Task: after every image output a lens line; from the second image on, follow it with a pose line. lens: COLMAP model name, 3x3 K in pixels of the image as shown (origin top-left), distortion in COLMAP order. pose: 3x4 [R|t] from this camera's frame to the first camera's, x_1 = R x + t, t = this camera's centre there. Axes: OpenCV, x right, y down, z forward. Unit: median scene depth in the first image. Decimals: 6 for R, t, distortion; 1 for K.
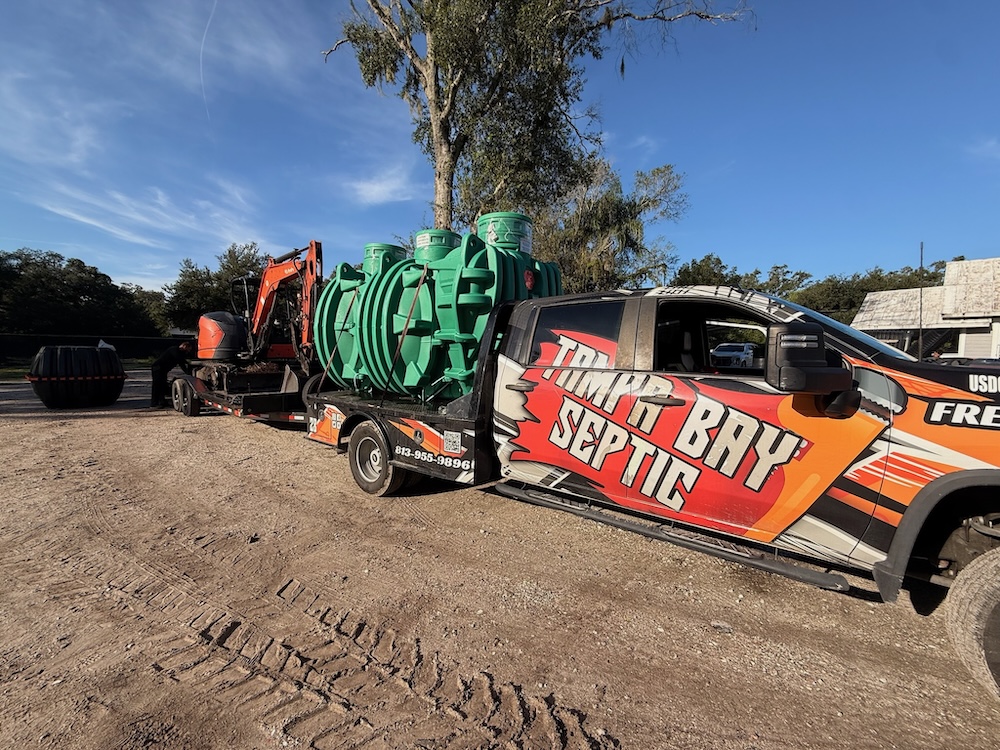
lens RADIAL K [[400.7, 0, 497.5], [0, 400.7, 374.5], [0, 0, 1]] dist [0.011419, -0.000174]
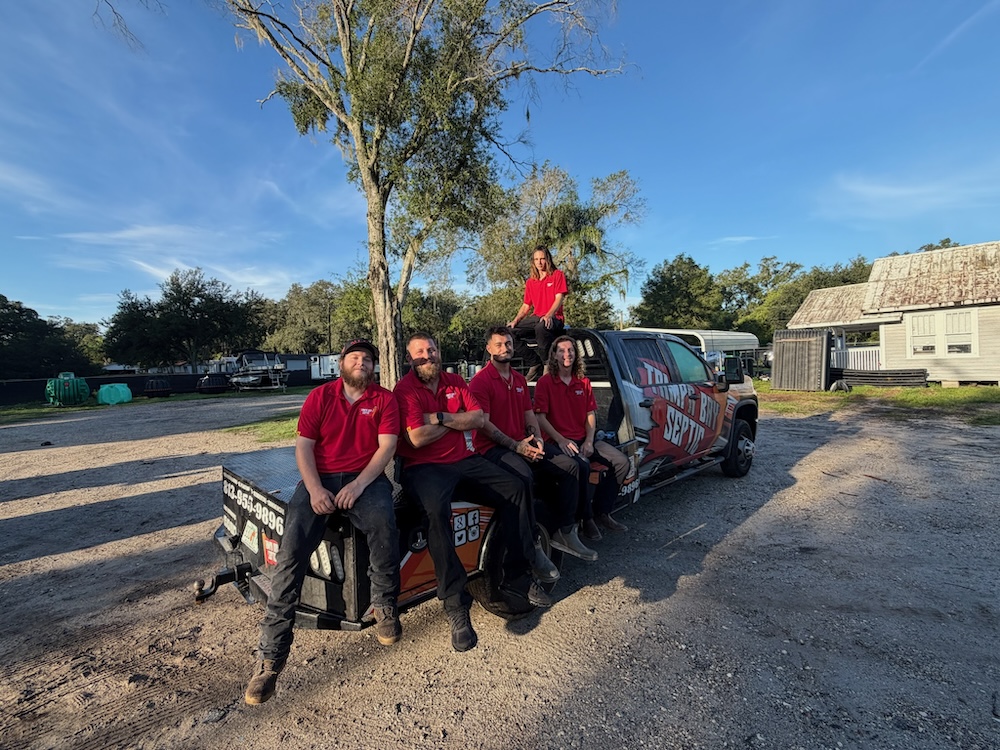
lens RADIAL K [[449.8, 0, 500.0], [0, 449.8, 375.0], [0, 0, 1]] dist [0.001358, 0.000316]
pose [[0.997169, -0.064567, 0.038540, 0.111177], [0.065885, 0.997249, -0.033958, -0.001505], [-0.036242, 0.036401, 0.998680, -0.179661]]
